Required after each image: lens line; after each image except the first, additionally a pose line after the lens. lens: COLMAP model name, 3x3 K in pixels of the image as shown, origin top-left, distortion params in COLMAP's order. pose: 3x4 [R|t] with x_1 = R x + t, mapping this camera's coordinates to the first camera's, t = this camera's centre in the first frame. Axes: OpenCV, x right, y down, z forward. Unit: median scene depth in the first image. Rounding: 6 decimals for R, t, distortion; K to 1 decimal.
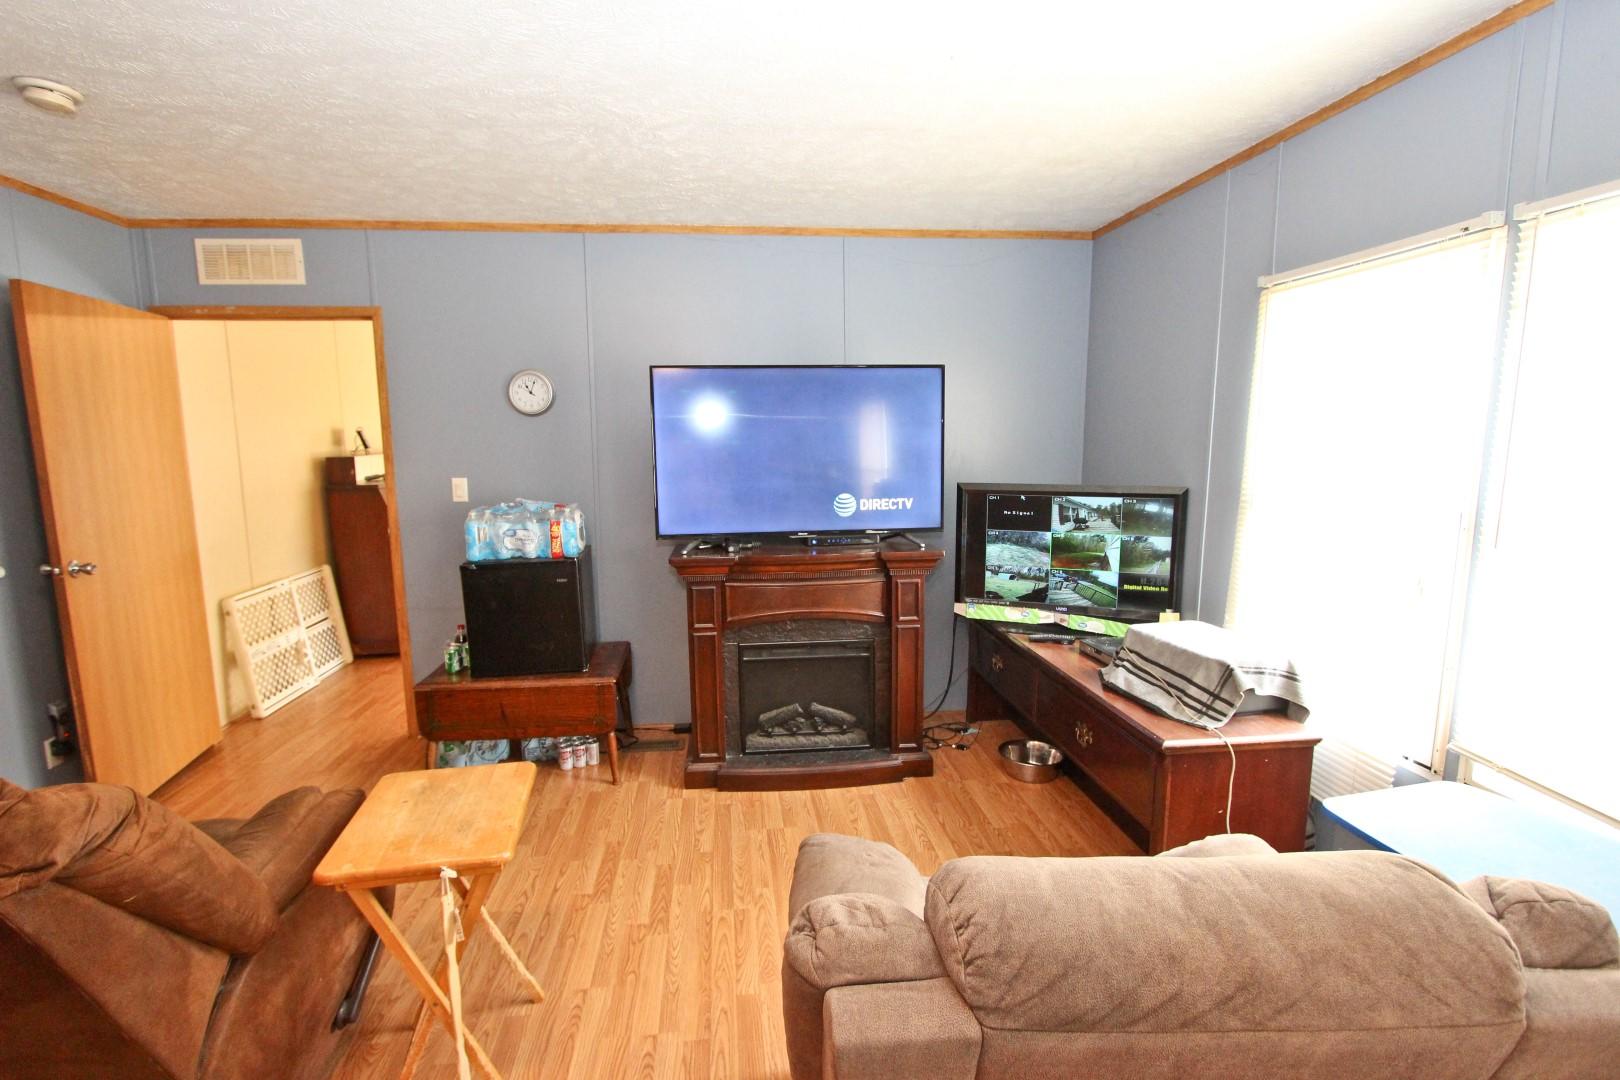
lens RADIAL K [[753.3, 0, 813.9], [0, 753.3, 550.6], [0, 0, 1]] dist [-0.028797, -0.000210]
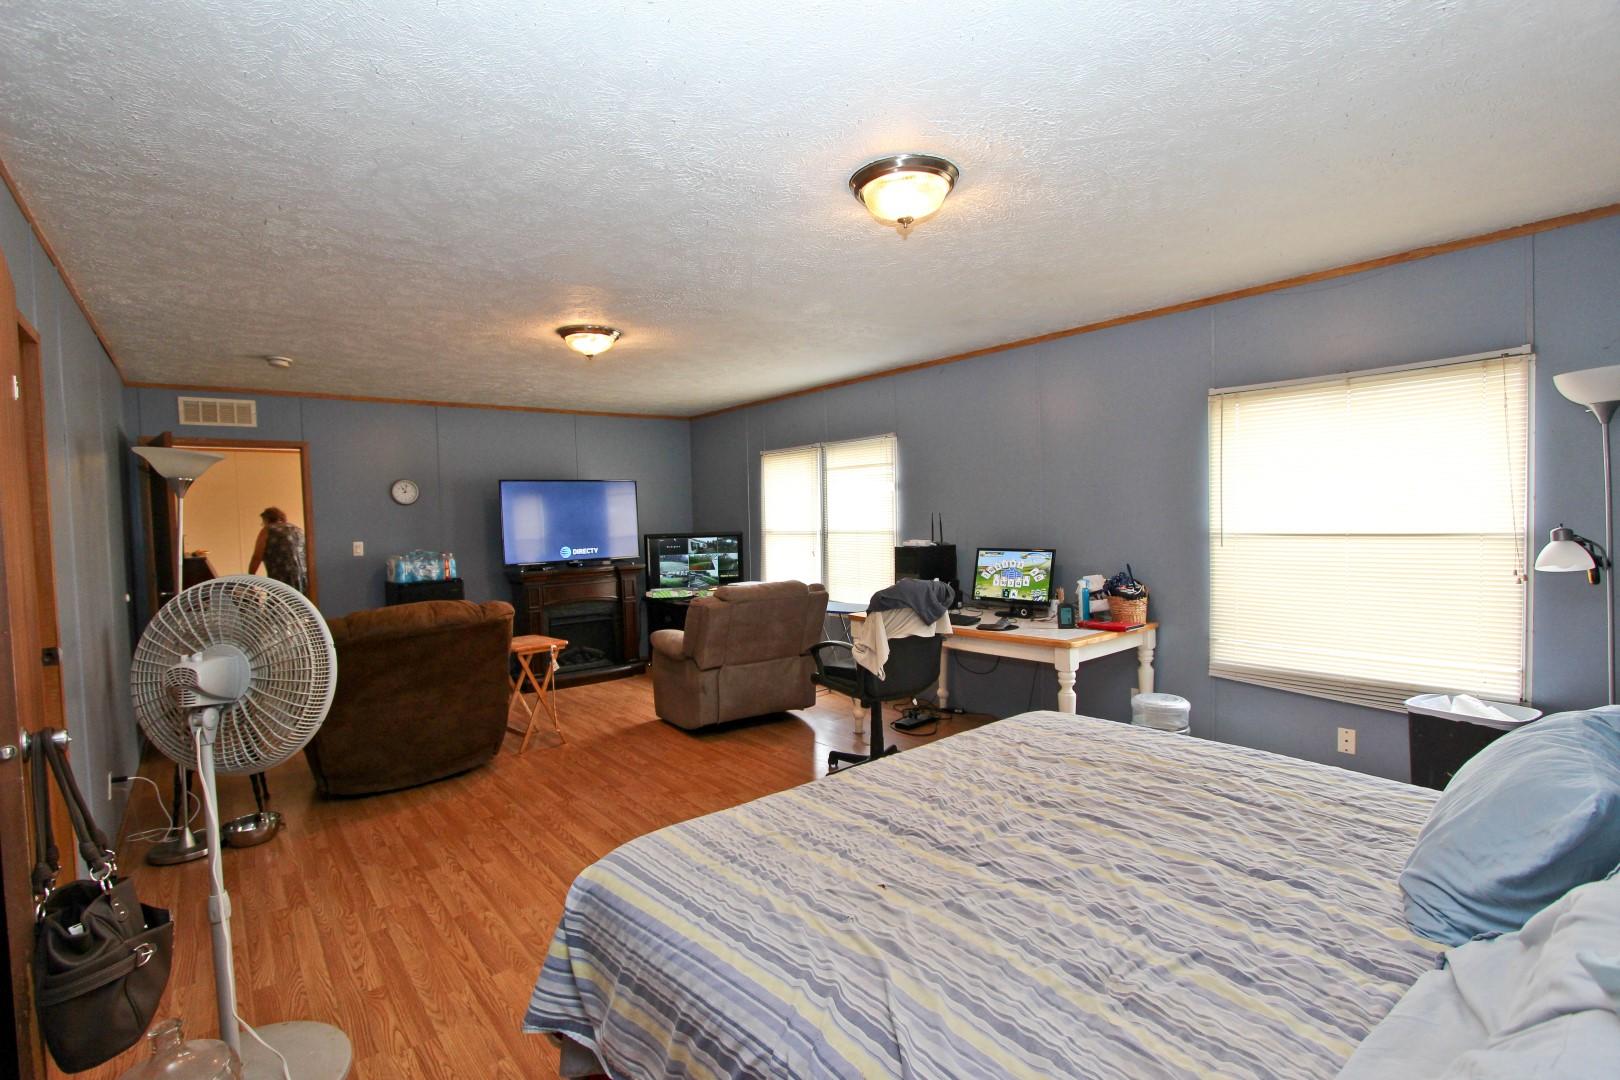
lens RADIAL K [[753.3, 0, 813.9], [0, 753.3, 550.6], [0, 0, 1]] dist [-0.028797, -0.000210]
pose [[0.835575, -0.044372, 0.547582, -0.577625], [0.106113, 0.990999, -0.081620, 0.181786], [-0.539031, 0.126305, 0.832762, -1.024823]]
